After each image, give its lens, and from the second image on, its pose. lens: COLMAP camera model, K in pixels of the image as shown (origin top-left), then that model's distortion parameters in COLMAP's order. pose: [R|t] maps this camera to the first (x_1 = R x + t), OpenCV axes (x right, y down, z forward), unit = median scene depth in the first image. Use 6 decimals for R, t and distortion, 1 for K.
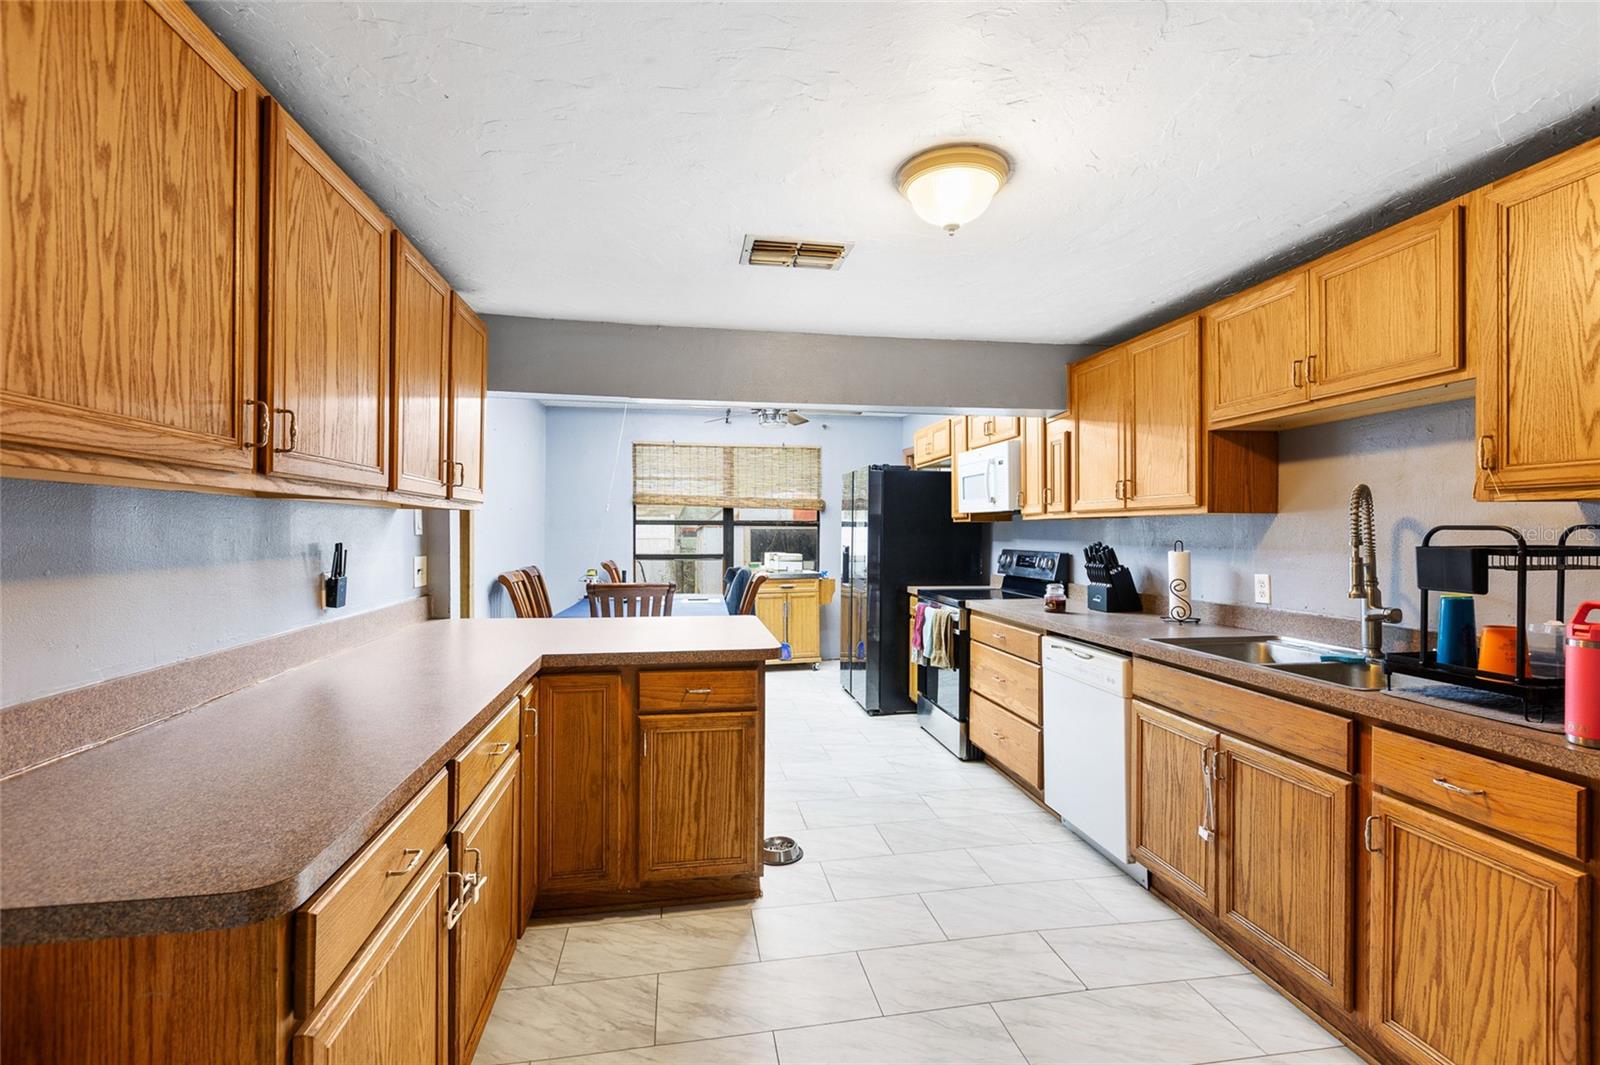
lens RADIAL K [[737.8, 0, 800.0], [0, 737.8, 532.5], [0, 0, 1]] dist [0.001300, -0.000056]
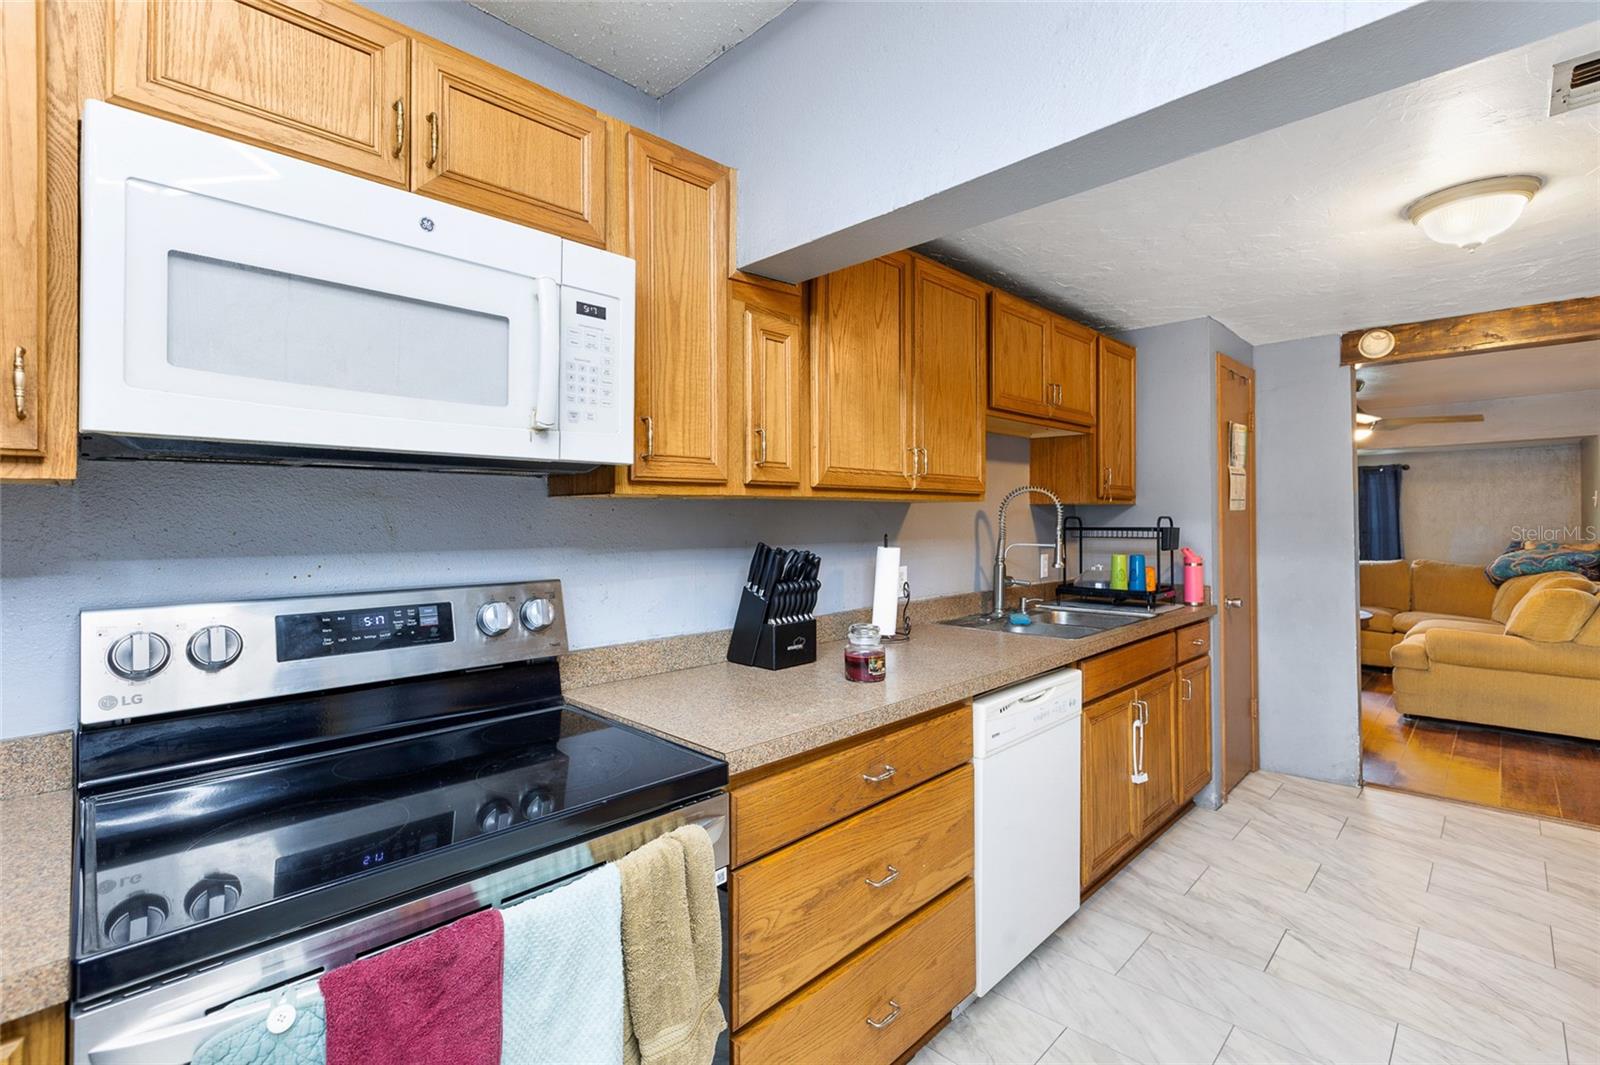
lens RADIAL K [[719.9, 0, 801.3], [0, 719.9, 519.4], [0, 0, 1]] dist [0.002285, 0.000062]
pose [[-0.590126, 0.008939, 0.807261, -0.041674], [0.010624, 0.999938, -0.003306, -0.003515], [-0.807241, 0.006626, -0.590185, 1.479378]]
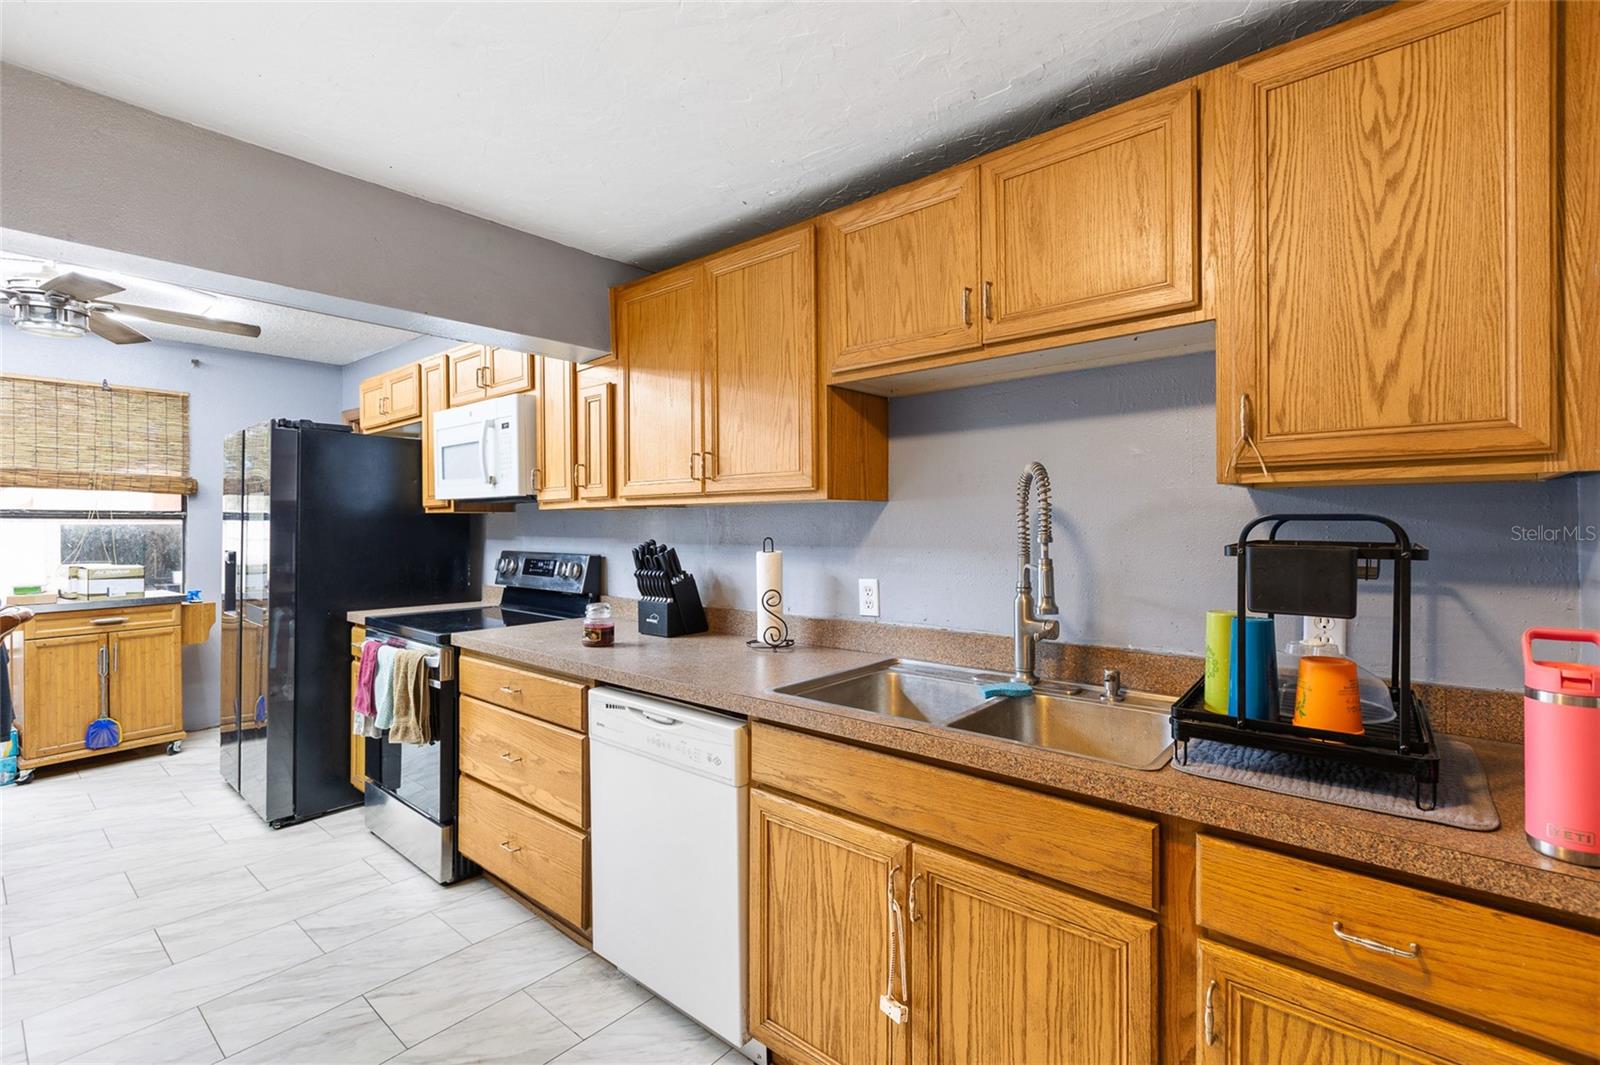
lens RADIAL K [[719.9, 0, 801.3], [0, 719.9, 519.4], [0, 0, 1]] dist [0.002285, 0.000062]
pose [[0.765236, 0.000220, 0.643750, 0.069161], [0.006139, 0.999952, -0.007639, -0.001376], [-0.643721, 0.009797, 0.765197, 0.412653]]
